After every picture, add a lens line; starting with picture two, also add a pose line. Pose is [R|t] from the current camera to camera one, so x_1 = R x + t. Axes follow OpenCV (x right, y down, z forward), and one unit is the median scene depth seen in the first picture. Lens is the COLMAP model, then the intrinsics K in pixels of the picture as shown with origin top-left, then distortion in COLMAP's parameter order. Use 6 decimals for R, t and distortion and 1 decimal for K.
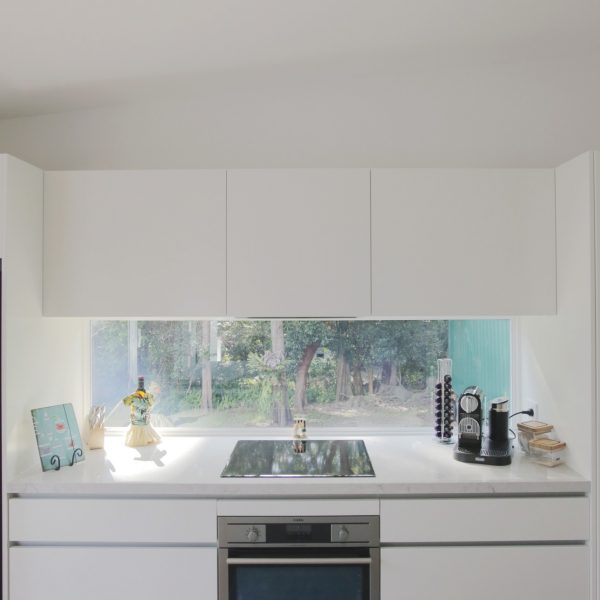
lens RADIAL K [[573.5, 0, 301.8], [0, 573.5, 290.2], [0, 0, 1]] dist [-0.039604, 0.022263]
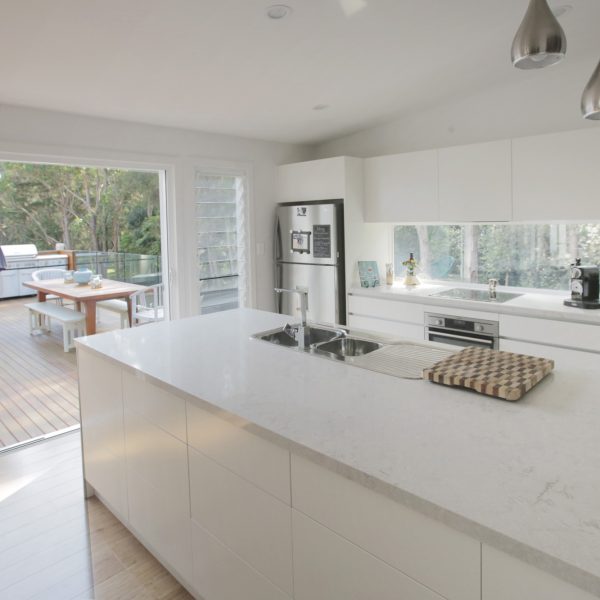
lens RADIAL K [[446.4, 0, 299.4], [0, 446.4, 254.2], [0, 0, 1]] dist [-0.004237, -0.001735]
pose [[0.724855, 0.039973, -0.687741, 0.613875], [0.018163, 0.996859, 0.077083, 0.028627], [0.688662, -0.068366, 0.721852, -0.508565]]
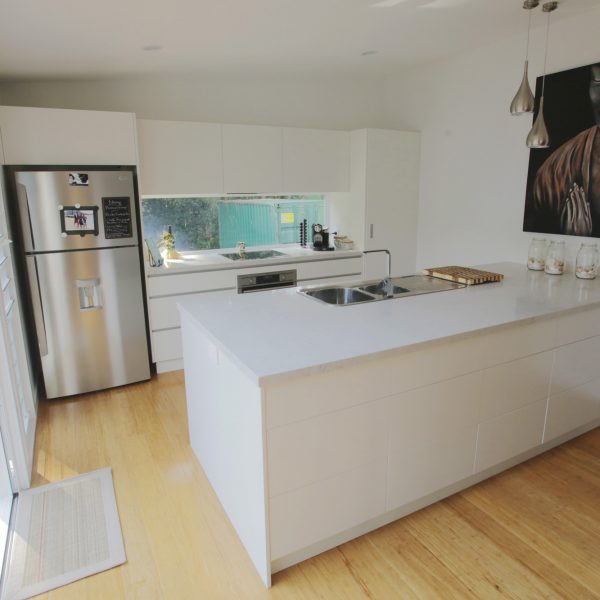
lens RADIAL K [[438.0, 0, 299.6], [0, 438.0, 292.8], [0, 0, 1]] dist [-0.046463, -0.000053]
pose [[0.885907, -0.111704, 0.450213, -0.687441], [0.005106, 0.972861, 0.231333, 0.030864], [-0.463836, -0.202641, 0.862435, -0.682715]]
